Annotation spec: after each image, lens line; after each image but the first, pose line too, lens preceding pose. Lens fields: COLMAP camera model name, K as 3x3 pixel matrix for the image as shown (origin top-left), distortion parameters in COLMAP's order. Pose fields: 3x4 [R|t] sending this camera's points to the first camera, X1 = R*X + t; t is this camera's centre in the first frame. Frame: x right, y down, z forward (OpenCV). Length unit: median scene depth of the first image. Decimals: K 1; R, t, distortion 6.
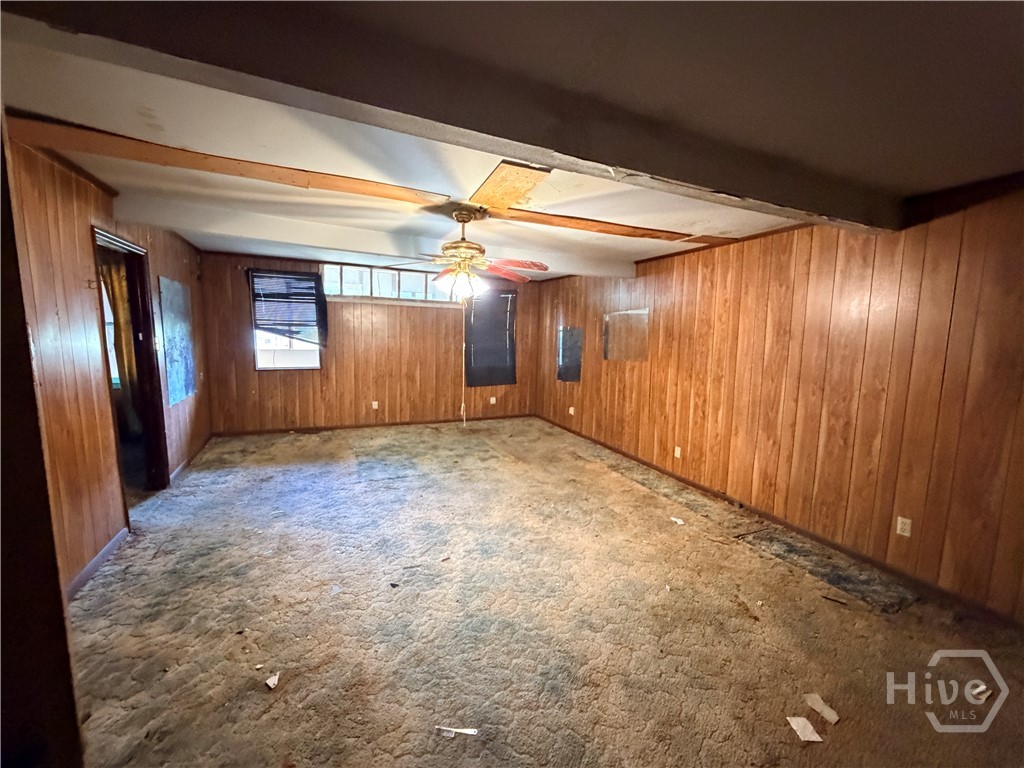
lens RADIAL K [[408.6, 0, 510.6], [0, 408.6, 384.7], [0, 0, 1]] dist [-0.000117, -0.000523]
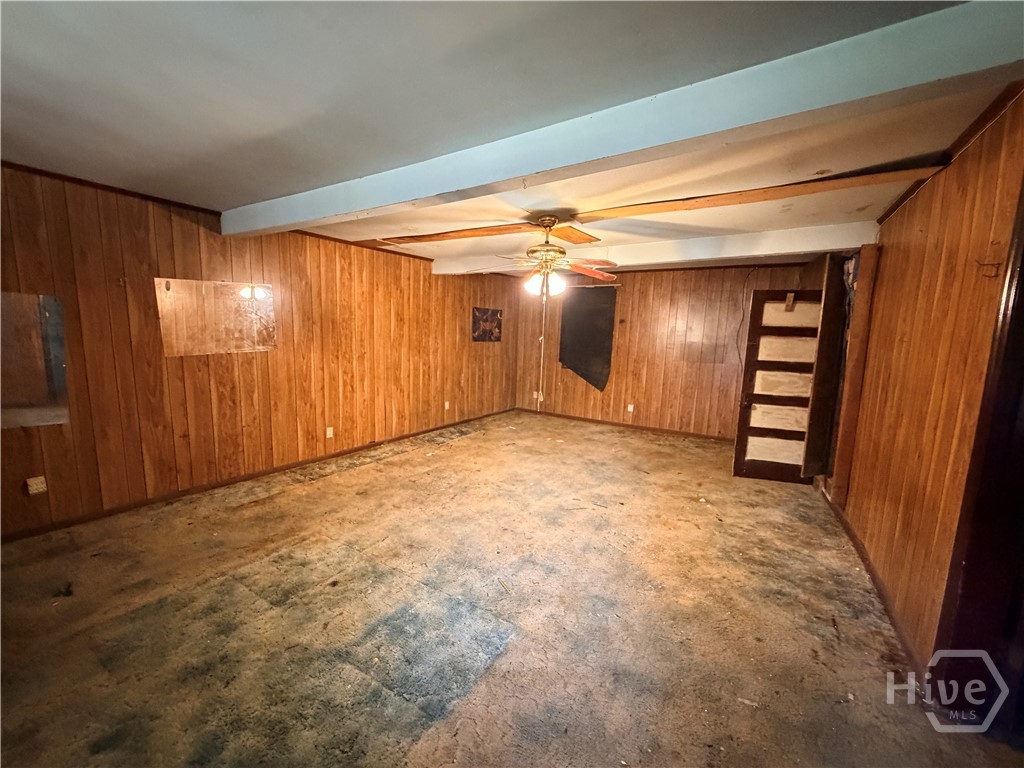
lens RADIAL K [[408.6, 0, 510.6], [0, 408.6, 384.7], [0, 0, 1]] dist [-0.000117, -0.000523]
pose [[-0.548723, -0.149276, 0.822569, -0.747443], [0.061813, 0.973992, 0.217990, -0.166496], [-0.833716, 0.170461, -0.525224, 1.256698]]
